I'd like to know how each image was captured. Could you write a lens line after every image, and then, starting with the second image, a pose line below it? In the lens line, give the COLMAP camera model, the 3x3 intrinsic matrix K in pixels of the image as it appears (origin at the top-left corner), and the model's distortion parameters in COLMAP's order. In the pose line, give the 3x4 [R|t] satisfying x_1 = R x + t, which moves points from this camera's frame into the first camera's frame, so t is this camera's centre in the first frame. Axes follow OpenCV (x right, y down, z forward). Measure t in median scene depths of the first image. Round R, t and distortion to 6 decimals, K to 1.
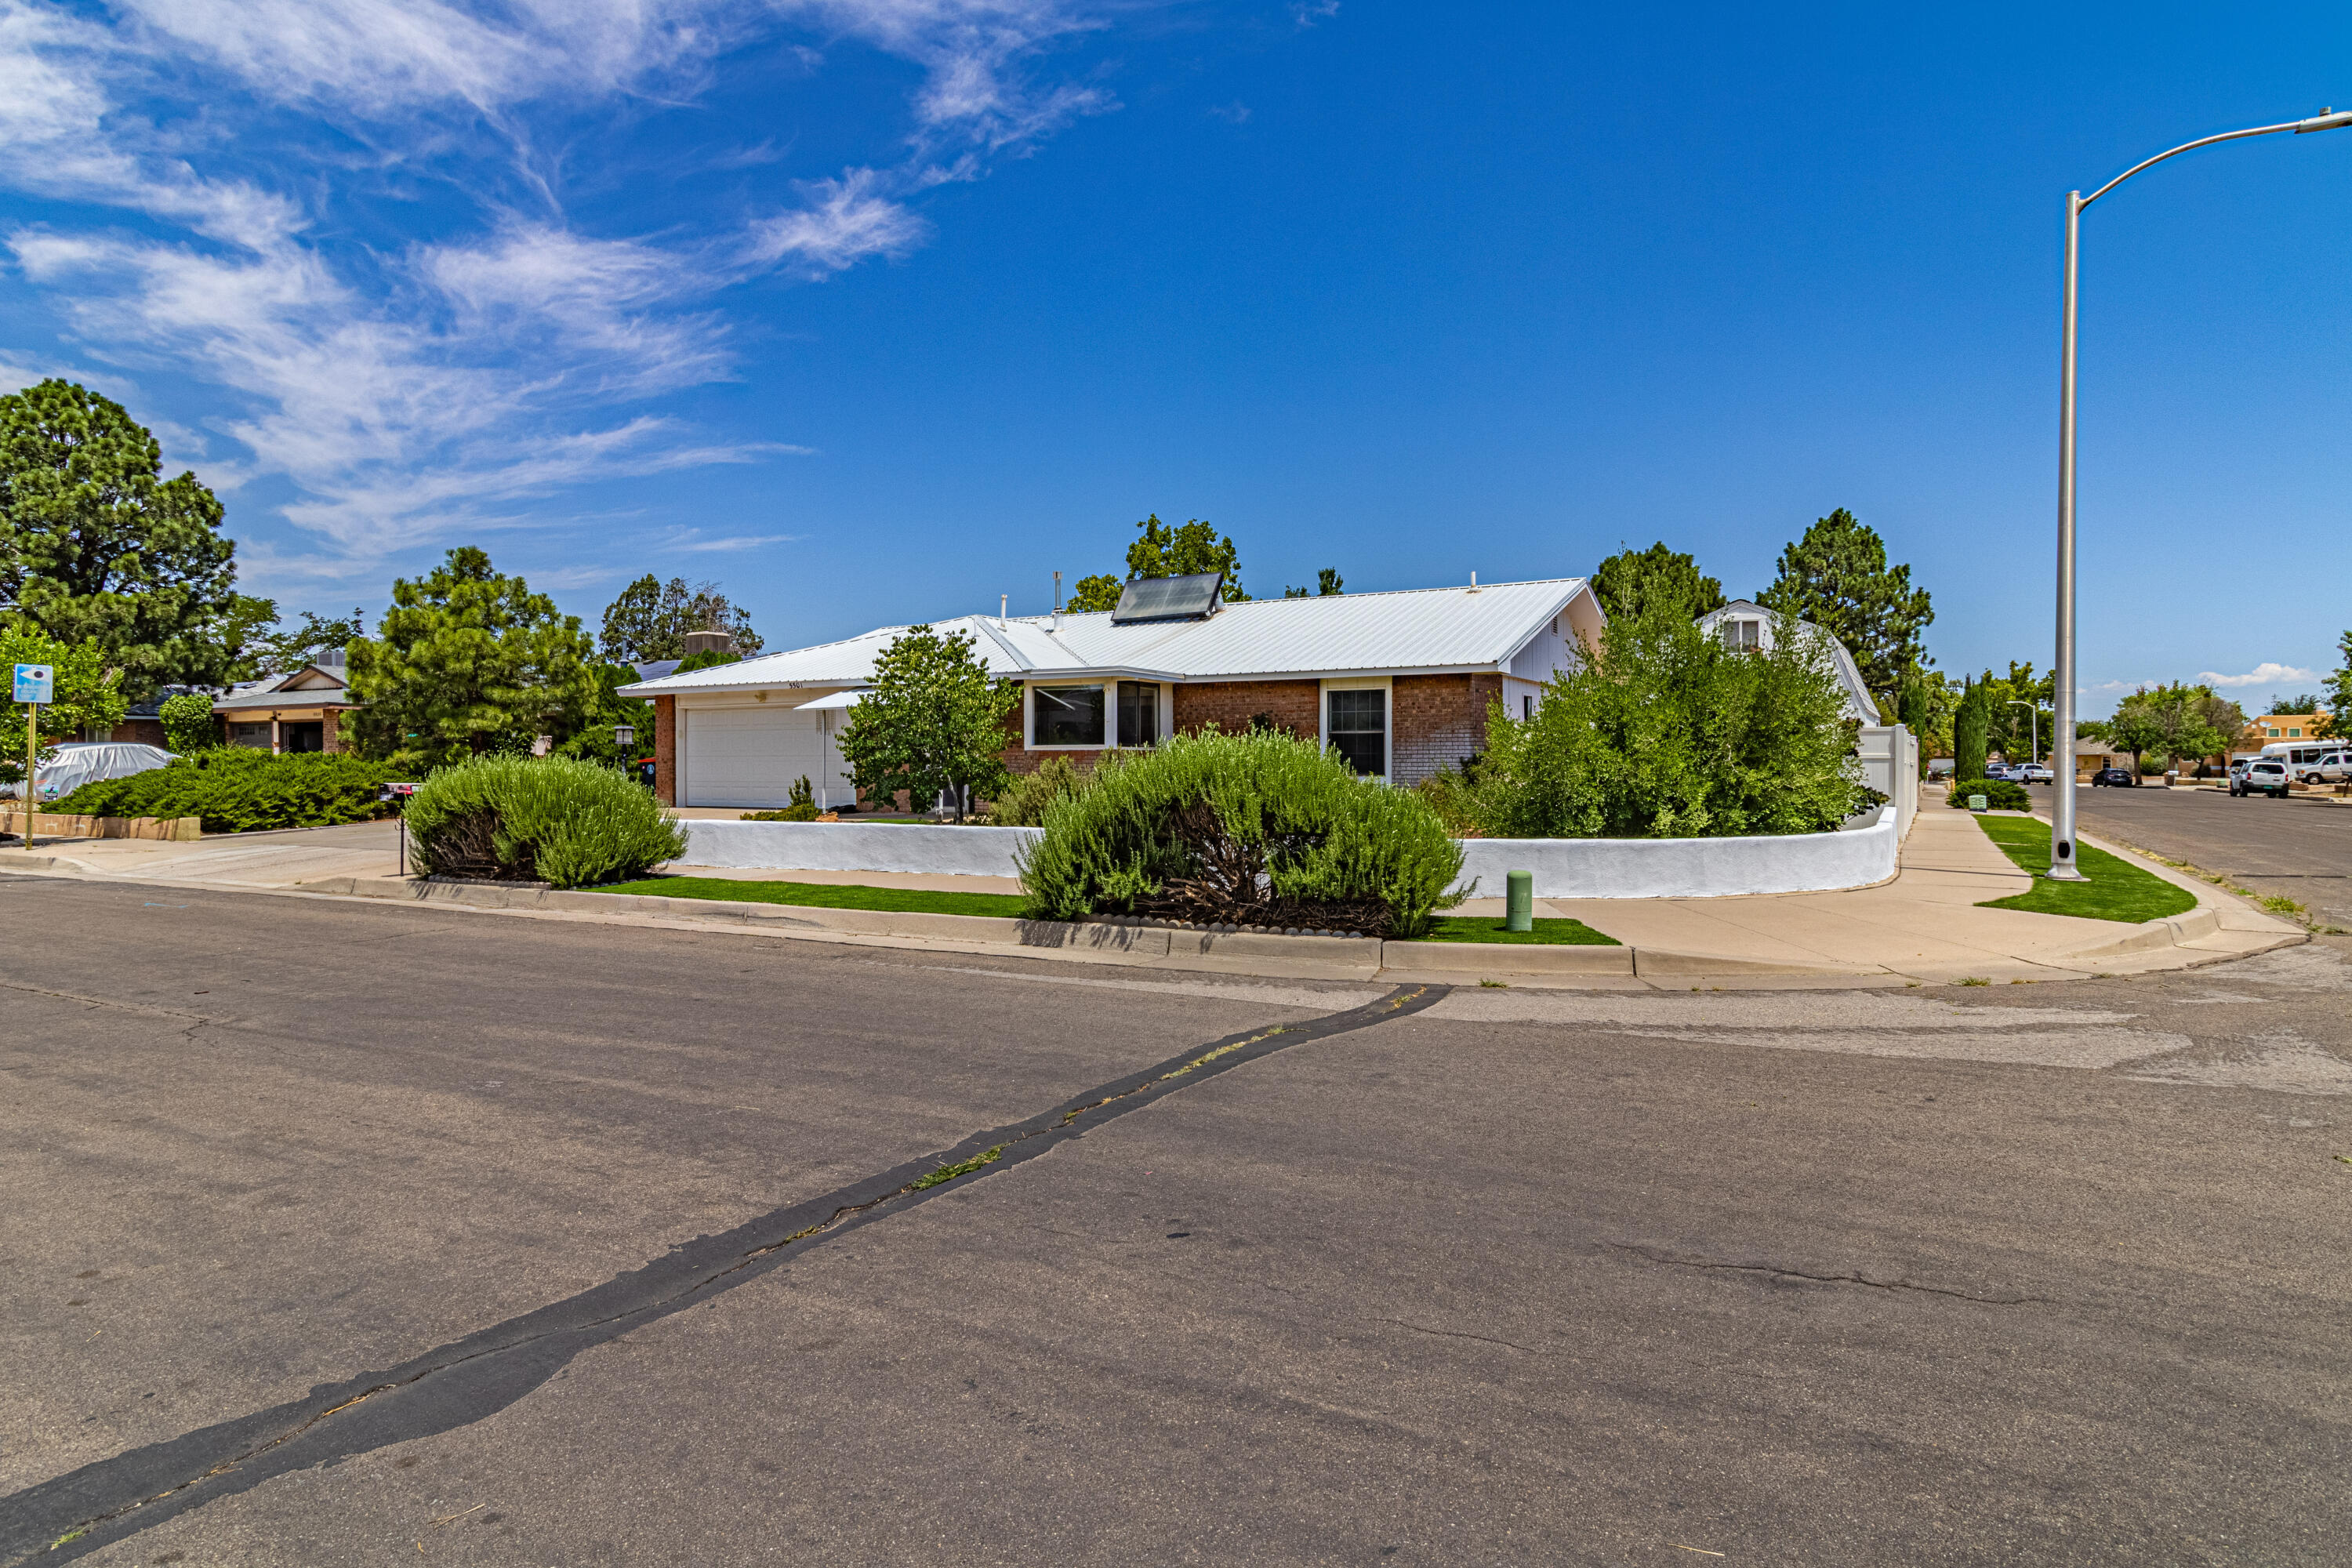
lens RADIAL K [[1357.1, 0, 1176.0], [0, 1357.1, 784.0], [0, 0, 1]] dist [-0.002557, -0.000181]
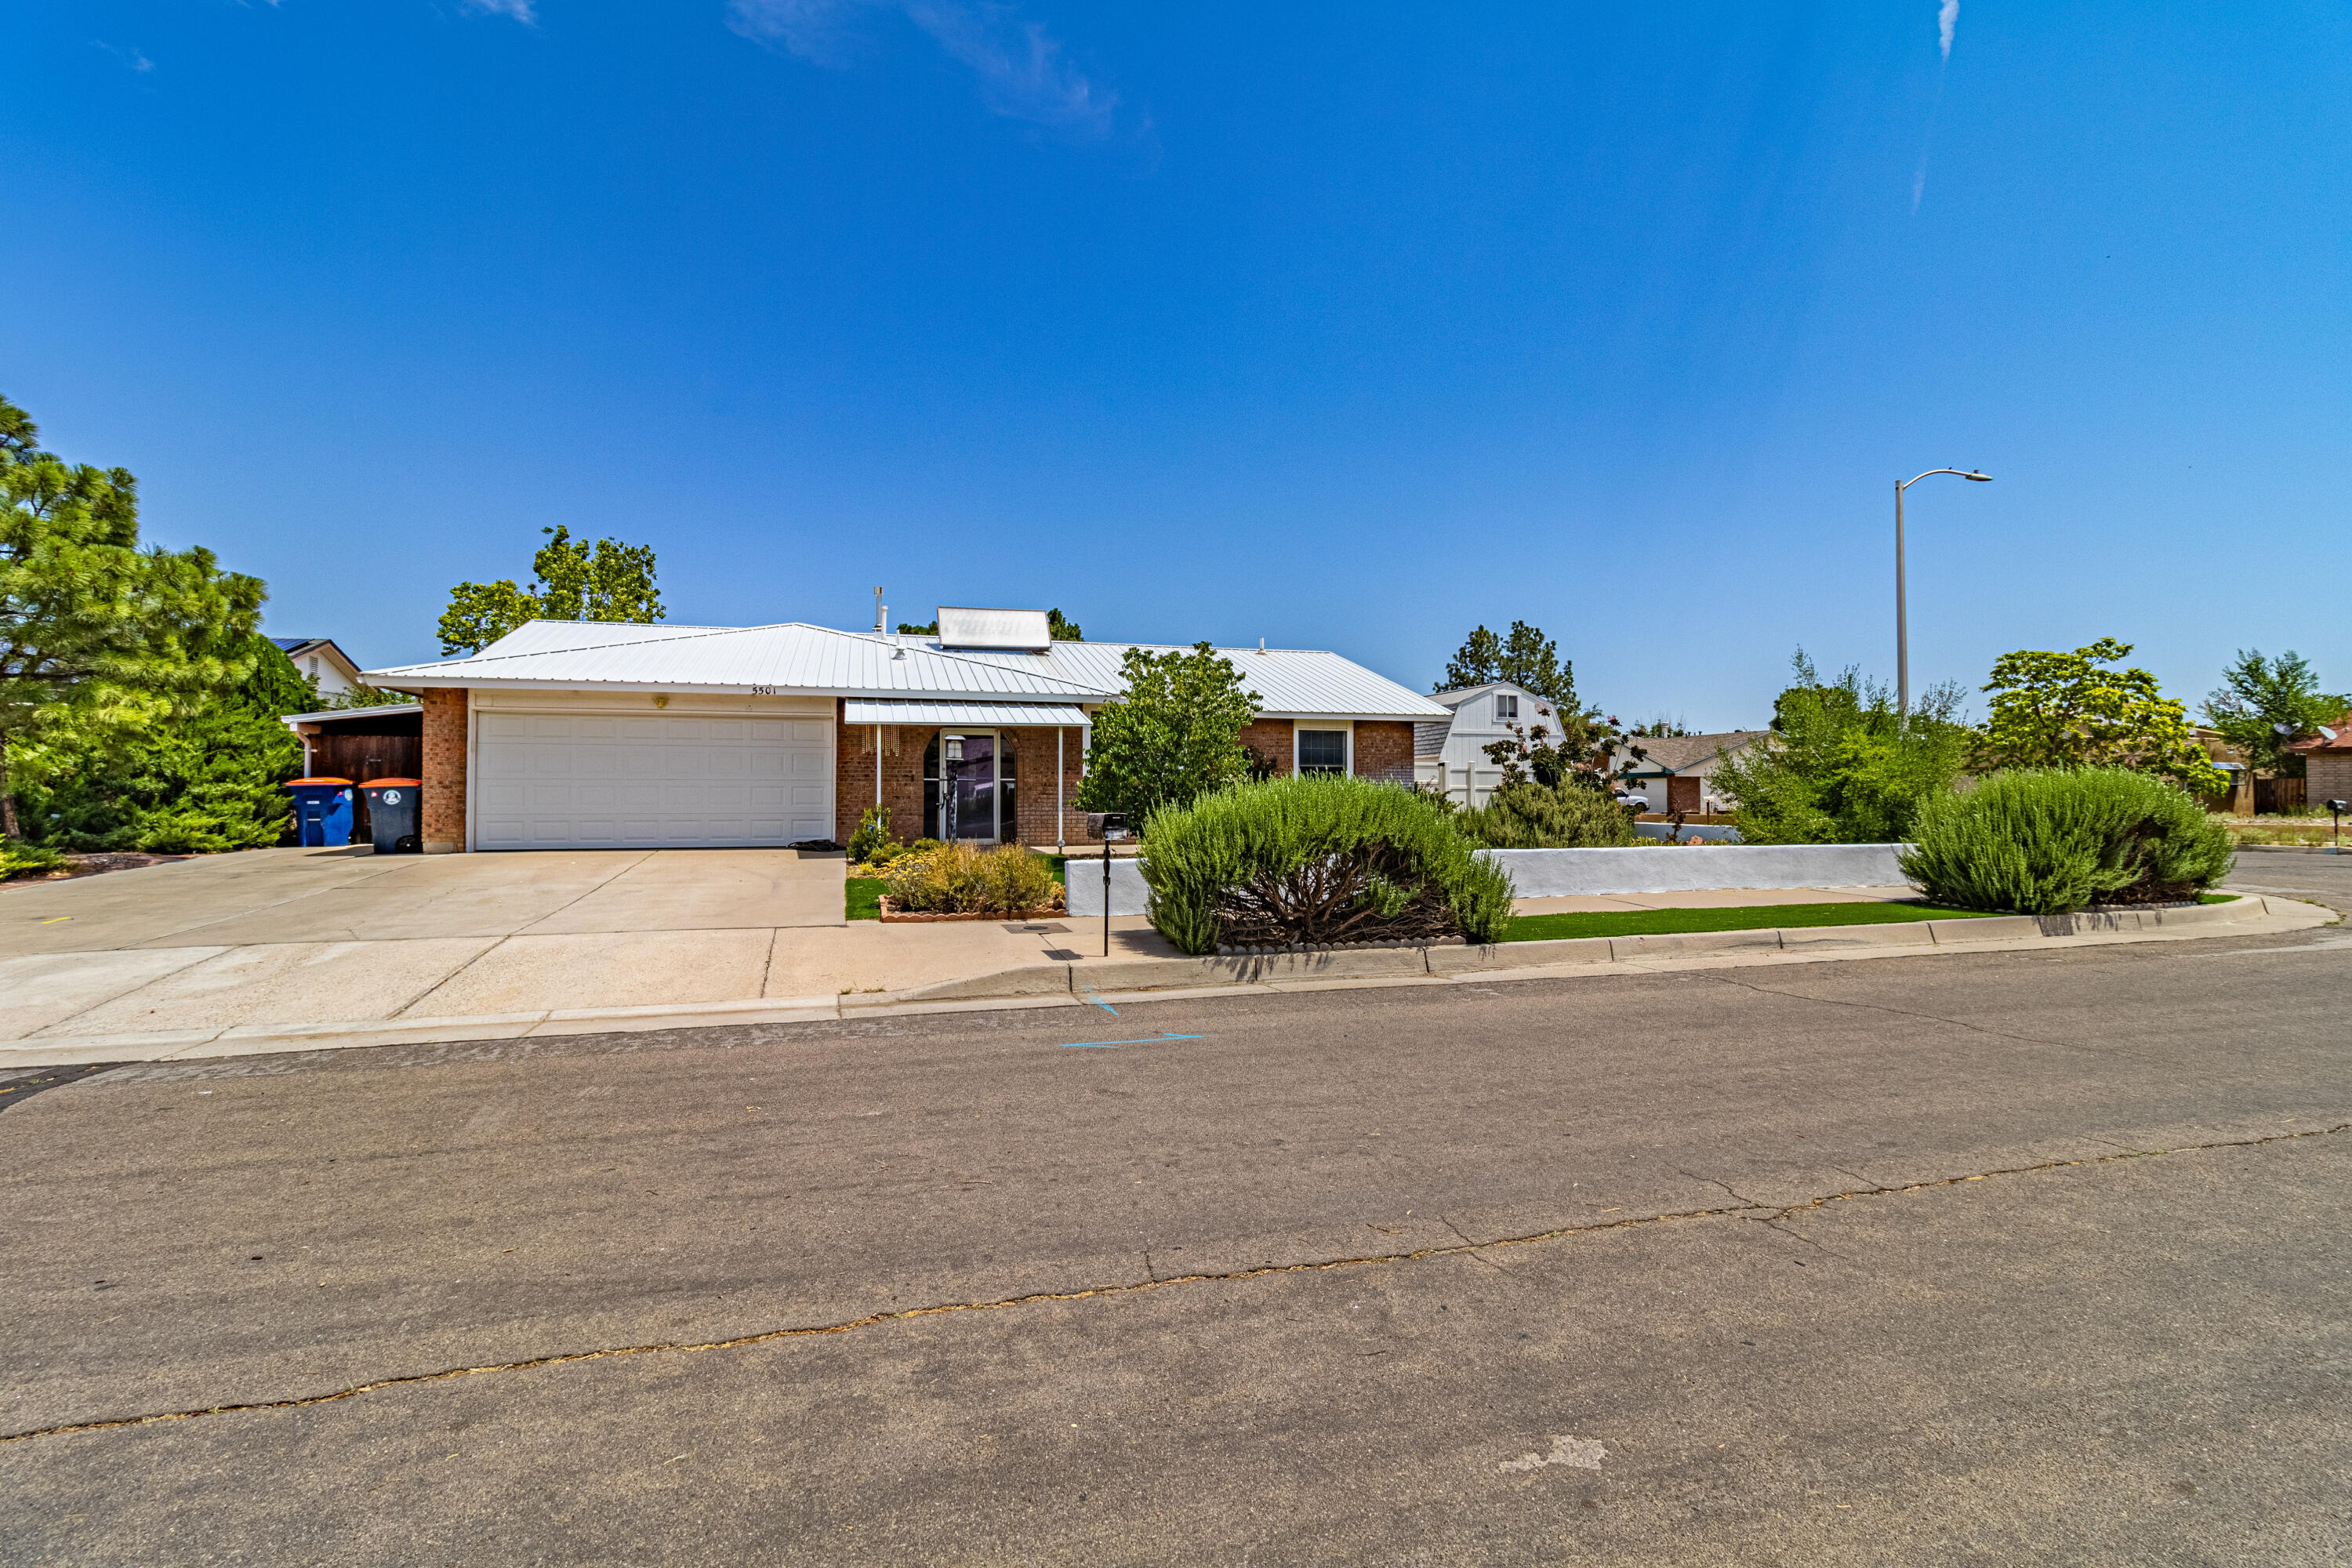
lens RADIAL K [[1097.5, 0, 1198.4], [0, 1097.5, 781.3], [0, 0, 1]] dist [0.011511, -0.000111]
pose [[0.684237, 0.012188, 0.729158, -0.659146], [0.008523, 0.999658, -0.024707, -0.001660], [-0.729210, 0.023120, 0.683900, 0.427675]]
